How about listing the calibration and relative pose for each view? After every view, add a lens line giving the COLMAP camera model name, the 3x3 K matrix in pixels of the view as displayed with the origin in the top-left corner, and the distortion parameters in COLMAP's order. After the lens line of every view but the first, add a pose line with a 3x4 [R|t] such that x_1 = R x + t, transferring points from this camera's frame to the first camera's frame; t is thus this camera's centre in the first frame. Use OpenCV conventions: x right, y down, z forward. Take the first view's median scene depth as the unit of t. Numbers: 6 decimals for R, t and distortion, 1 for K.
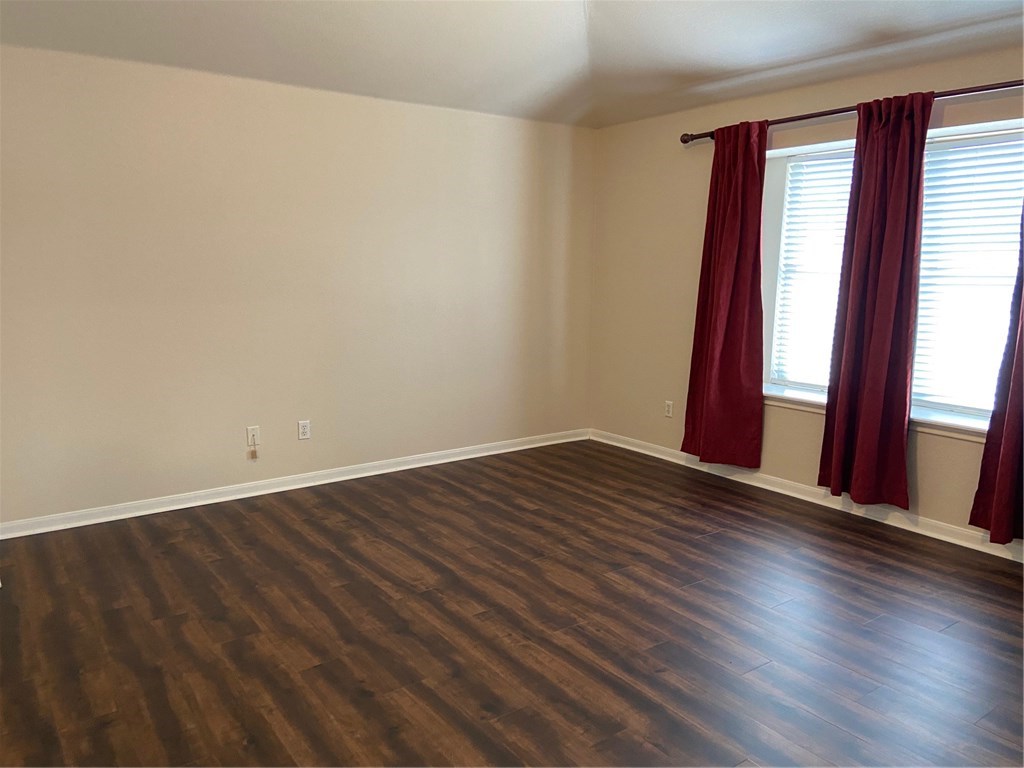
lens RADIAL K [[776.9, 0, 503.5], [0, 776.9, 387.9], [0, 0, 1]] dist [0.061561, -0.003271]
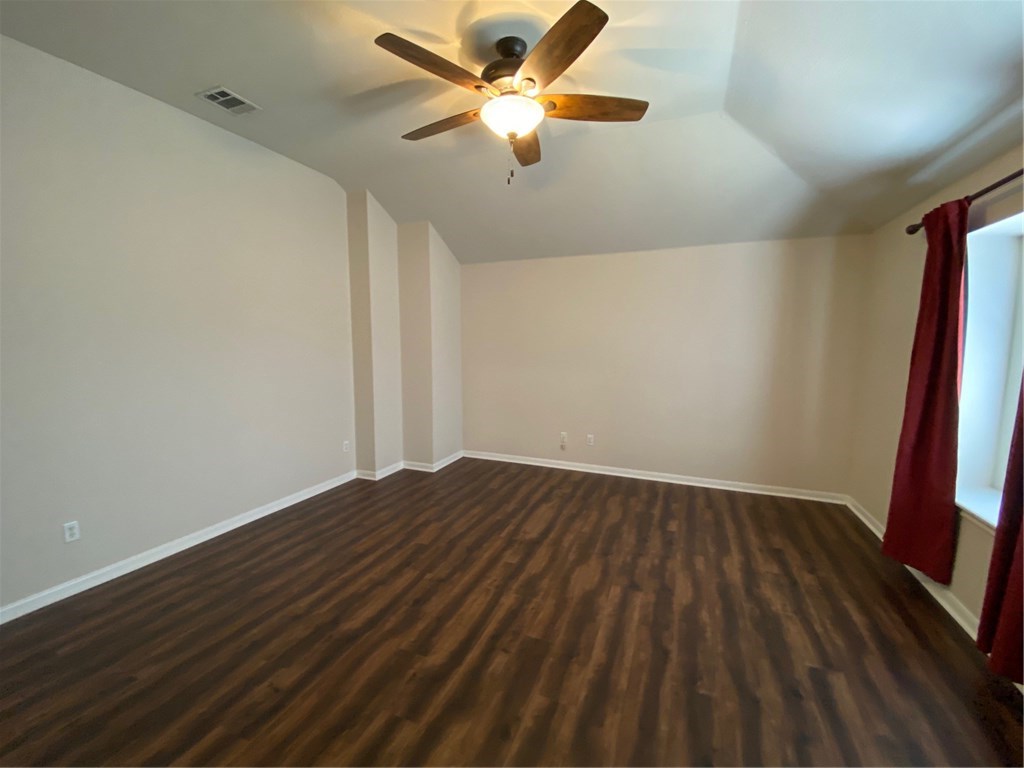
lens RADIAL K [[416.1, 0, 514.5], [0, 416.1, 382.5], [0, 0, 1]] dist [0.028220, -0.022316]
pose [[0.538797, 0.084943, -0.838142, 0.564685], [-0.142116, 0.989810, 0.008956, -0.076782], [0.830362, 0.114288, 0.545378, 0.415419]]
